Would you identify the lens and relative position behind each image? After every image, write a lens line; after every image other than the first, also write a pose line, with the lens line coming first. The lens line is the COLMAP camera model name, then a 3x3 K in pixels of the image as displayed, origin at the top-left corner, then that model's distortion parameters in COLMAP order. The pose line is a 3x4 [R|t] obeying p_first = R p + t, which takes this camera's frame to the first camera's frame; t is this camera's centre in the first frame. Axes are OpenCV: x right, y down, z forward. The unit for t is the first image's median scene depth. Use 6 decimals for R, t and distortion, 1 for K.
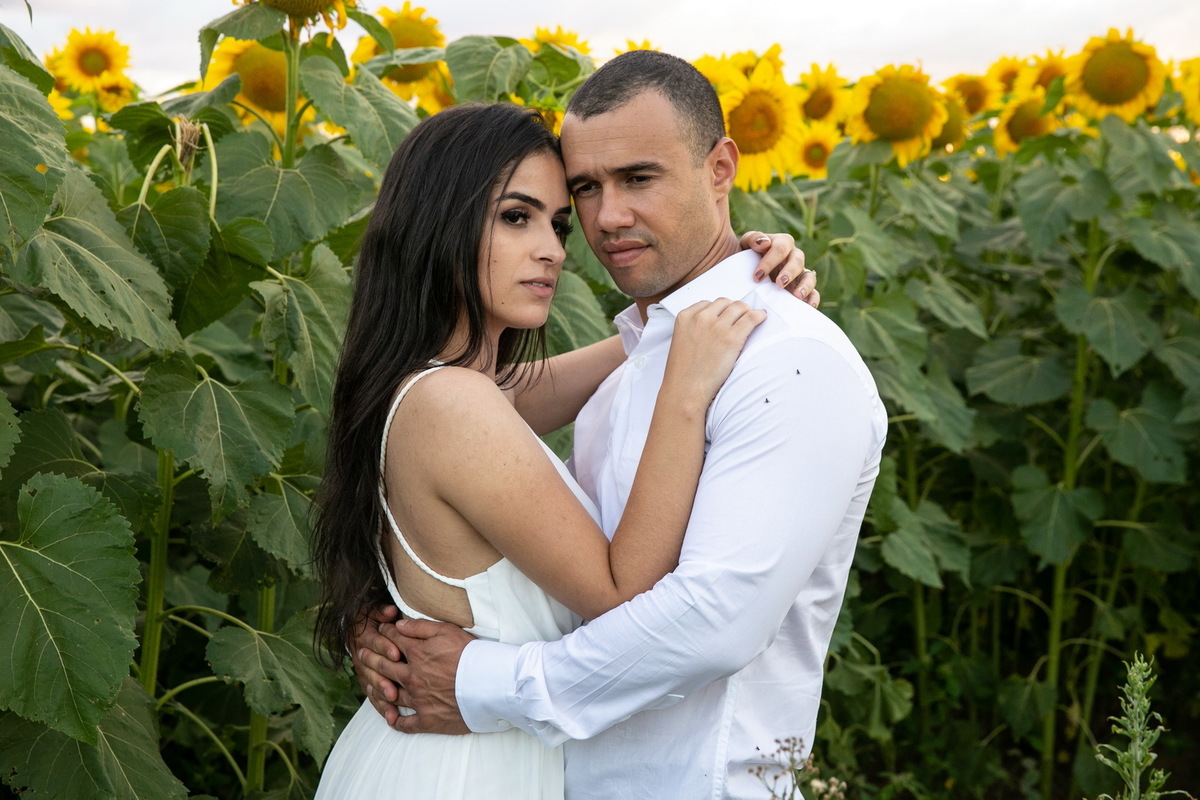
lens RADIAL K [[2117.5, 0, 601.0], [0, 2117.5, 399.4], [0, 0, 1]] dist [0.229524, 0.000000]
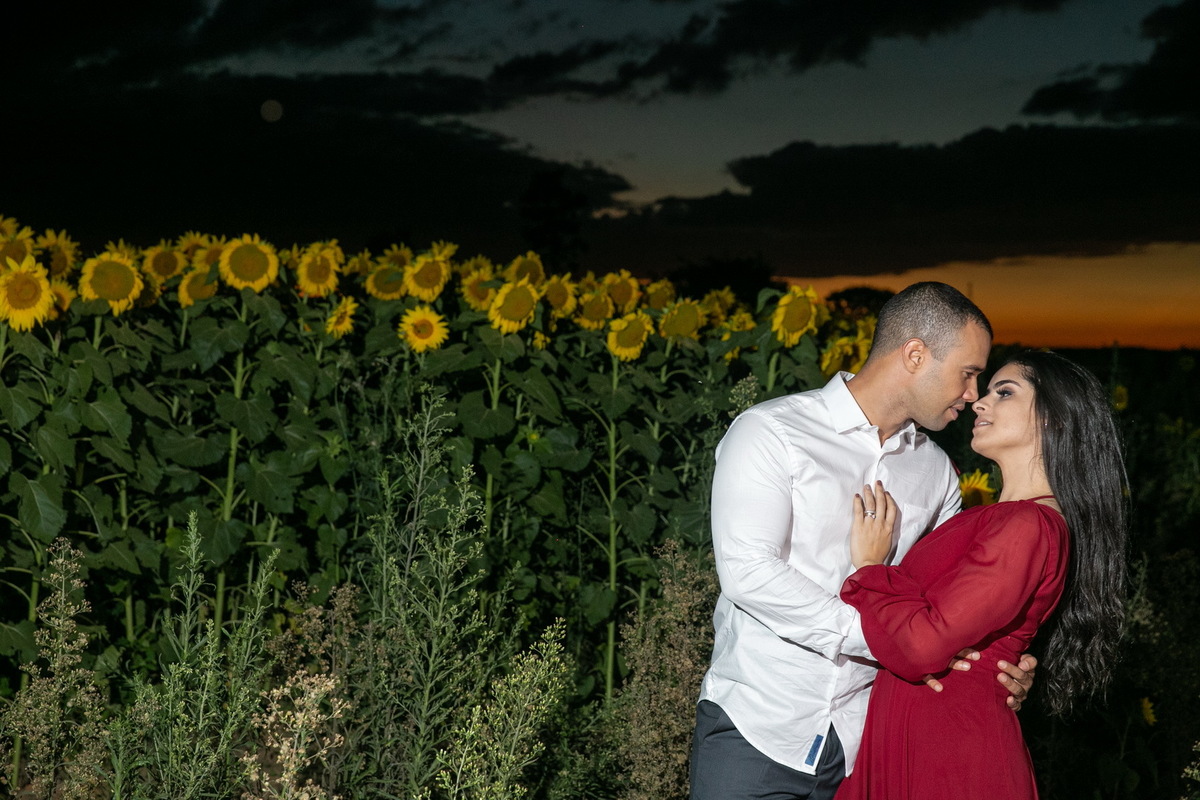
lens RADIAL K [[2117.5, 0, 601.1], [0, 2117.5, 398.2], [0, 0, 1]] dist [0.229524, 0.000000]
pose [[0.937215, 0.006022, 0.348699, -0.079208], [0.014032, 0.998390, -0.054954, 0.046198], [-0.348469, 0.056397, 0.935622, -0.634530]]
